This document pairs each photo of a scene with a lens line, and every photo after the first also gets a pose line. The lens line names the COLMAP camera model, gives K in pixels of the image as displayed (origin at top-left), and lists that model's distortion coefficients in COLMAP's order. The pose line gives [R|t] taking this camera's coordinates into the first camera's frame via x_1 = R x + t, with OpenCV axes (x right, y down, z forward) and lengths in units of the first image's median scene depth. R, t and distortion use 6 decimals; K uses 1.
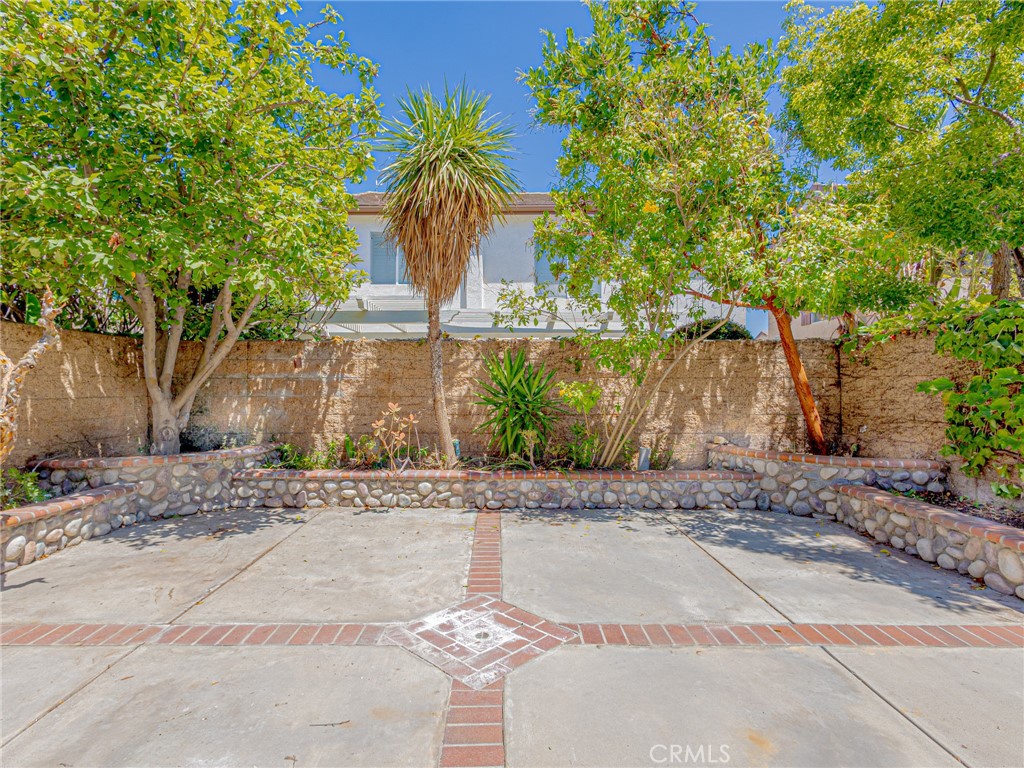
lens RADIAL K [[530.4, 0, 513.0], [0, 530.4, 377.0], [0, 0, 1]] dist [0.000470, 0.003362]
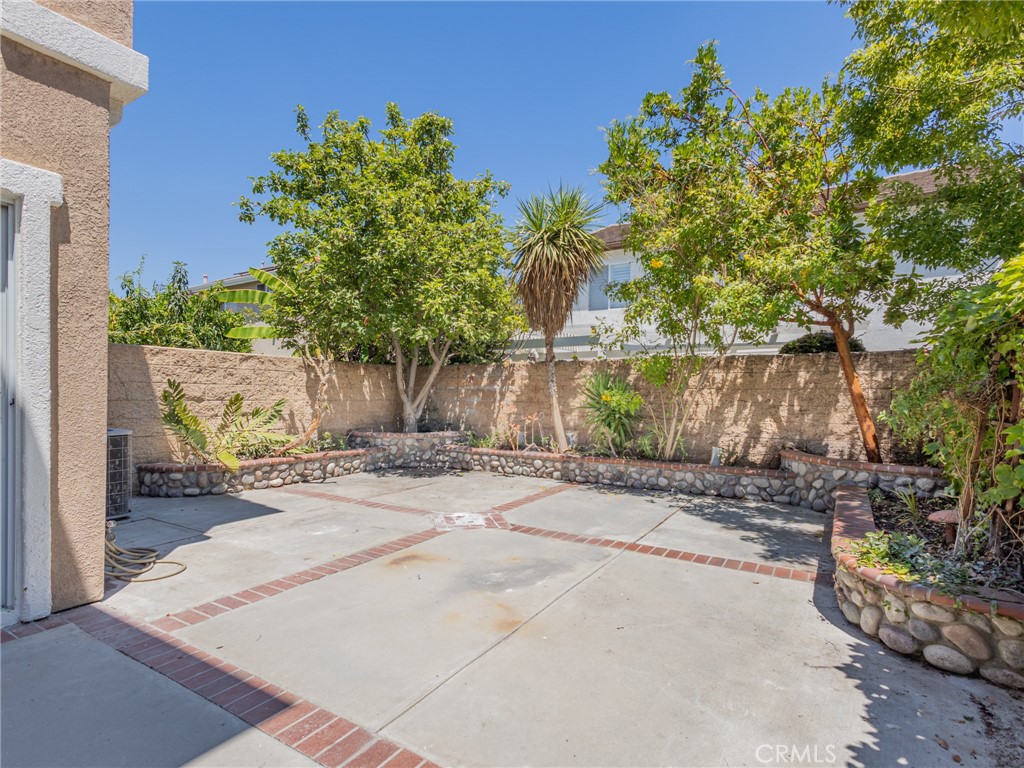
lens RADIAL K [[530.4, 0, 513.5], [0, 530.4, 389.3], [0, 0, 1]] dist [0.000470, 0.003362]
pose [[0.845708, -0.000276, -0.533646, 0.564928], [0.001197, 0.999998, 0.001379, -0.000272], [0.533645, -0.001805, 0.845707, -0.284195]]
